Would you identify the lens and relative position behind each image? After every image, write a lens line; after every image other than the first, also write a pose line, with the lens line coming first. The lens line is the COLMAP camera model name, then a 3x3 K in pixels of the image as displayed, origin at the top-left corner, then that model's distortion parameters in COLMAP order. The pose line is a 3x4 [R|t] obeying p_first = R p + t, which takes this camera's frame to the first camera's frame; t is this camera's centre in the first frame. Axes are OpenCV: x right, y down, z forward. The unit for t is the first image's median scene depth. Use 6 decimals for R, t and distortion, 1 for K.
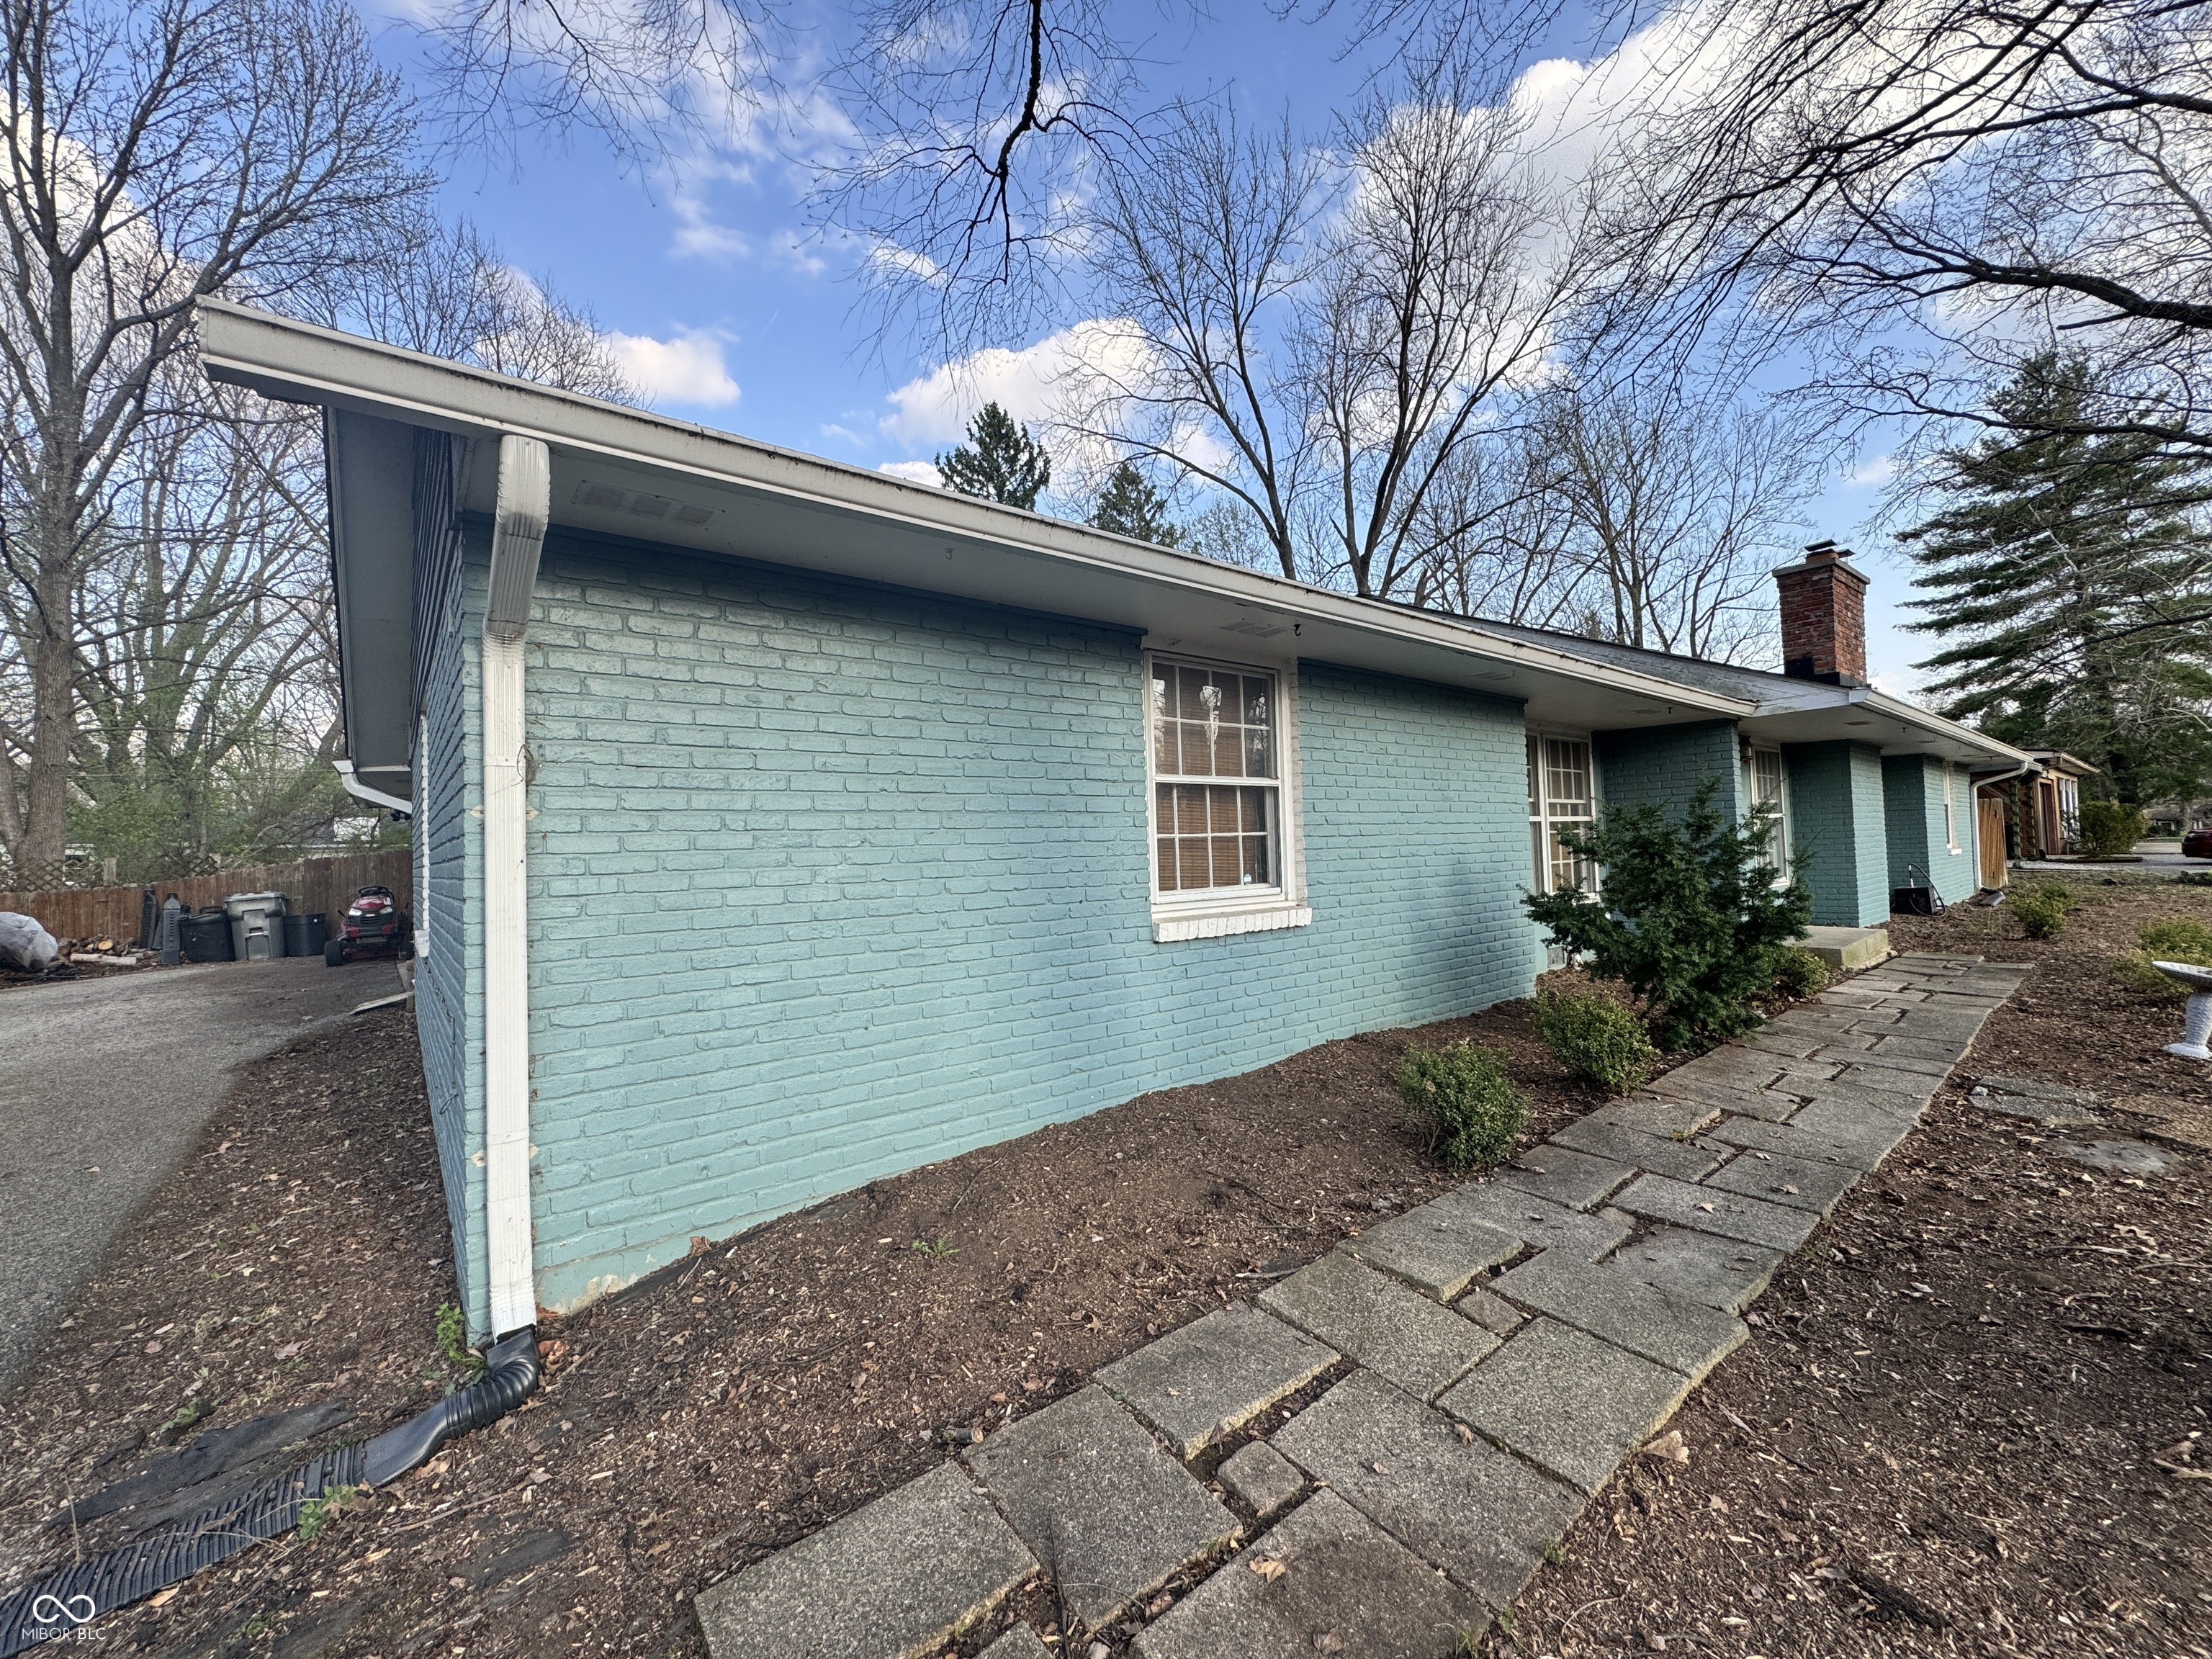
lens RADIAL K [[884.2, 0, 1097.0], [0, 884.2, 824.8], [0, 0, 1]] dist [-0.000138, -0.000094]
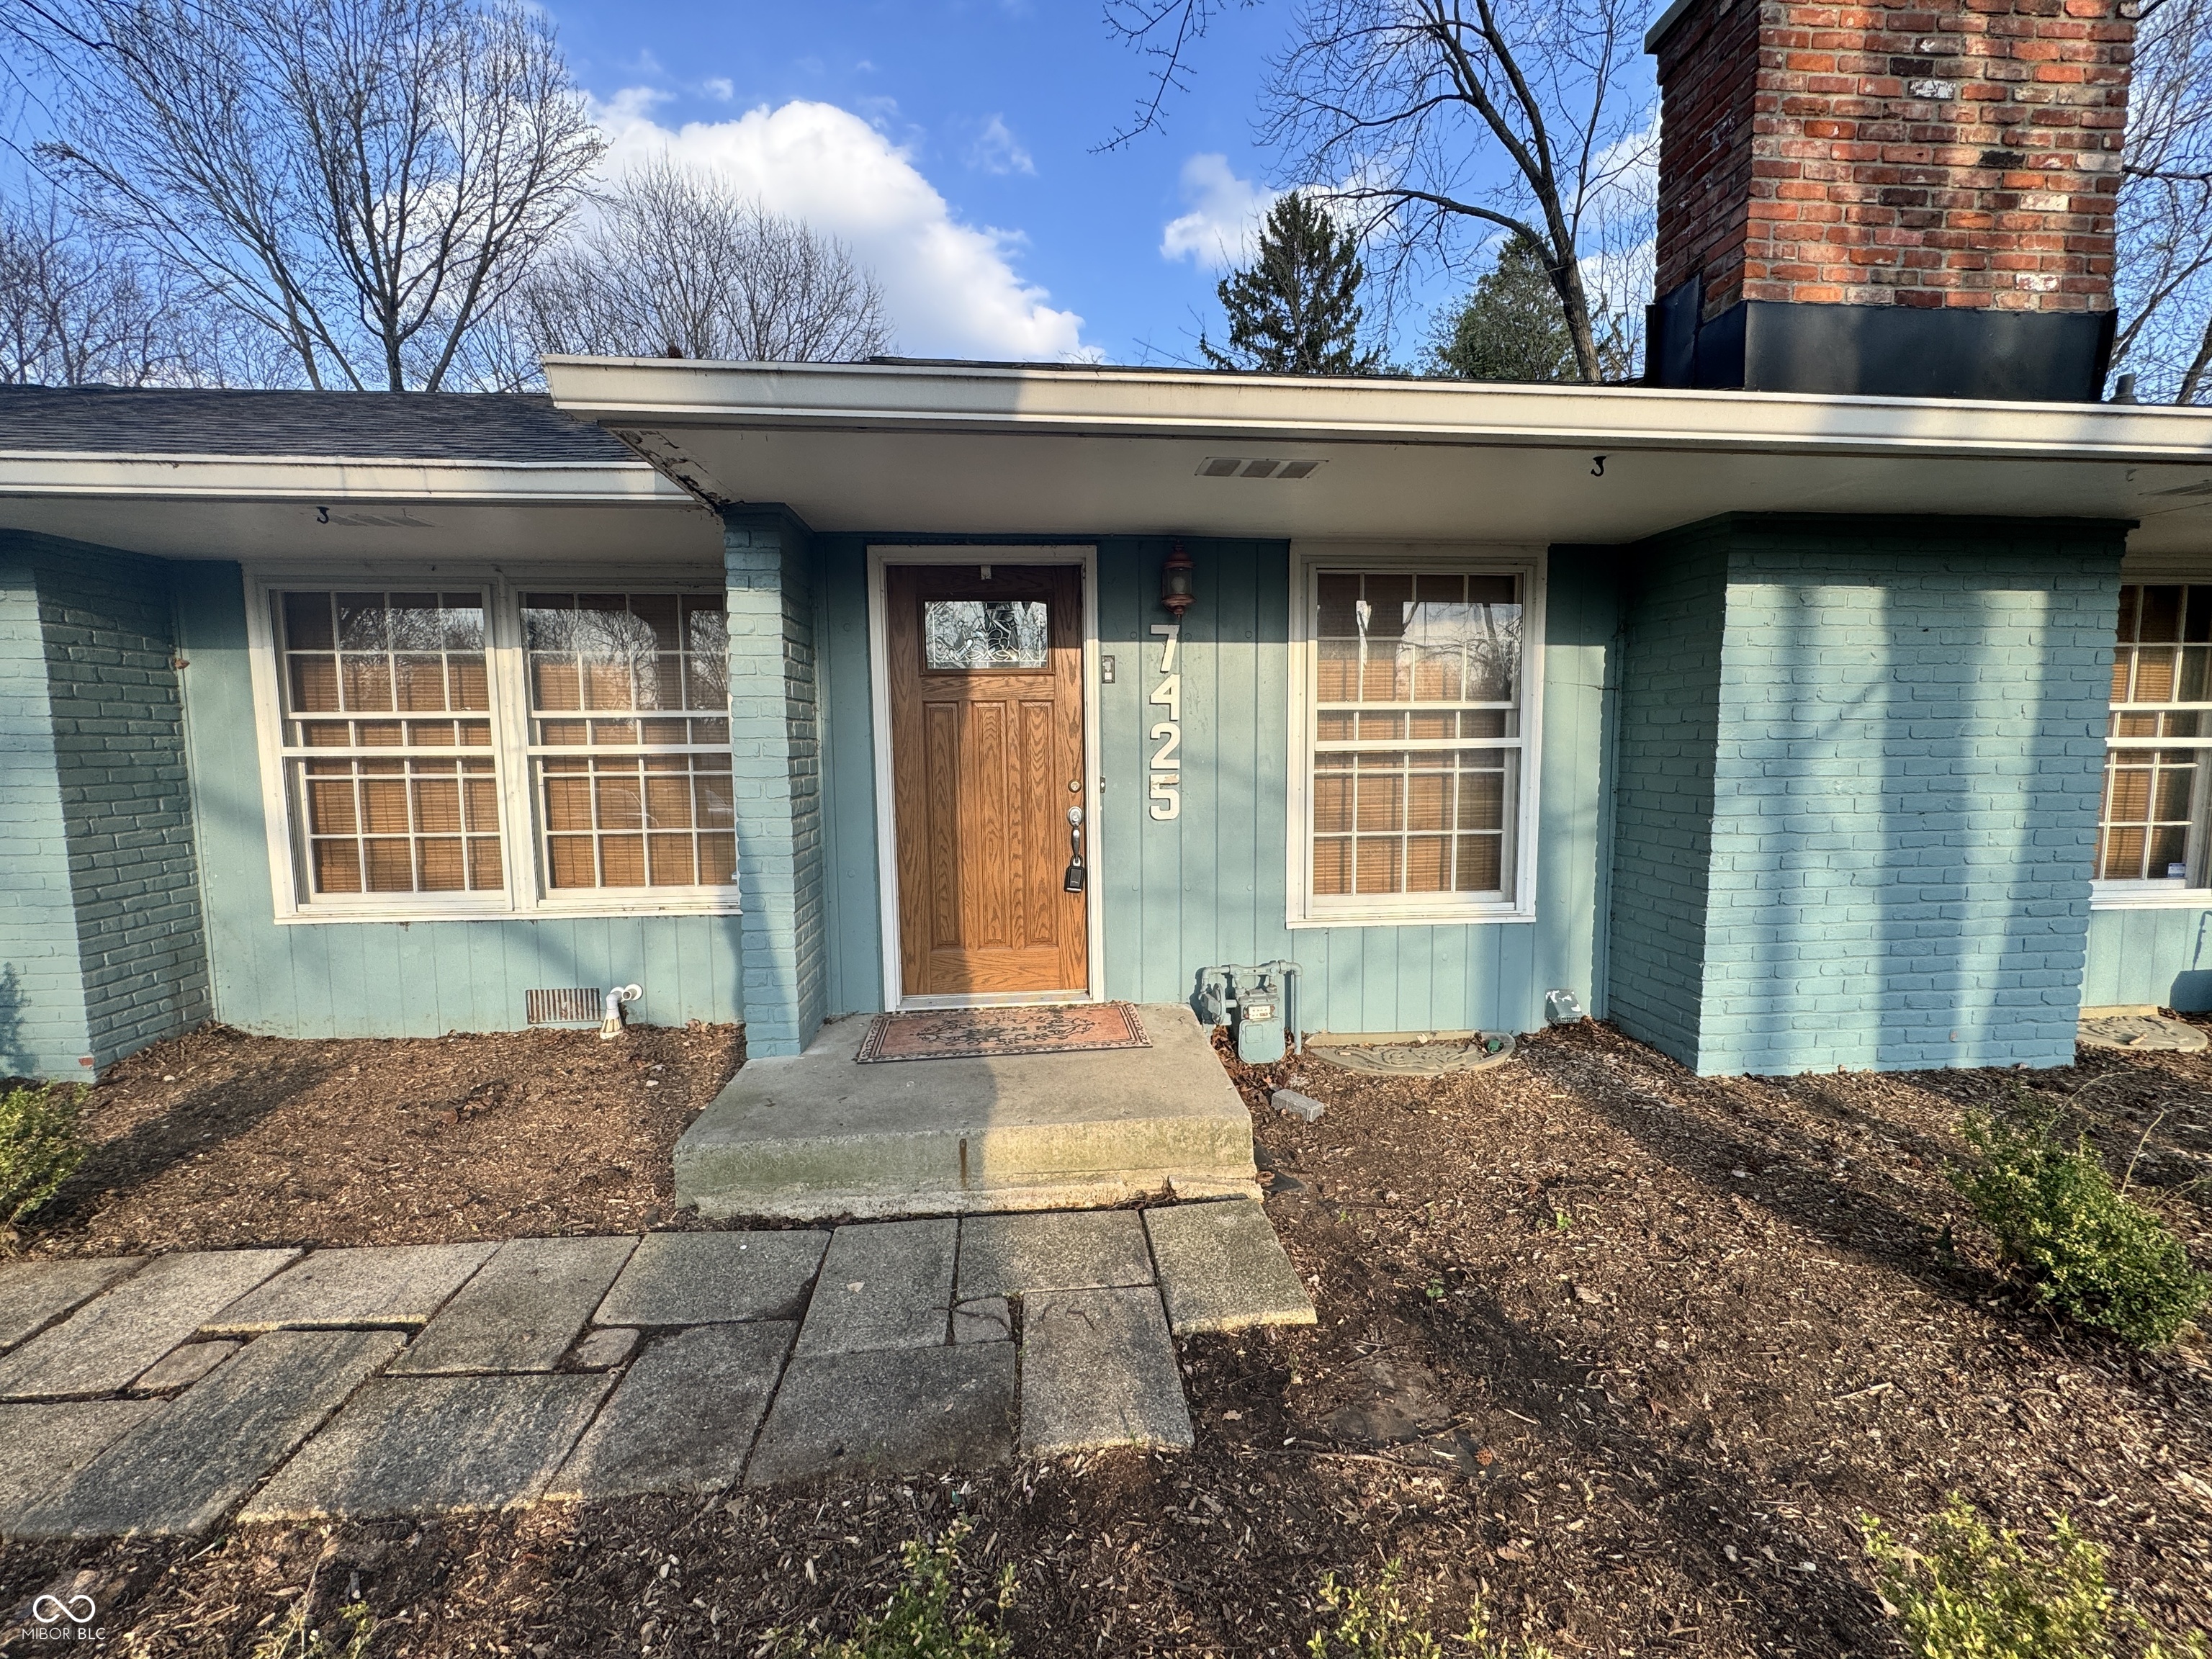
lens RADIAL K [[884.2, 0, 1099.6], [0, 884.2, 832.6], [0, 0, 1]] dist [-0.000138, -0.000094]
pose [[0.833294, 0.075813, -0.547608, 0.232570], [0.000395, 0.990471, 0.137724, -0.006222], [0.552831, -0.114981, 0.825323, 0.162008]]
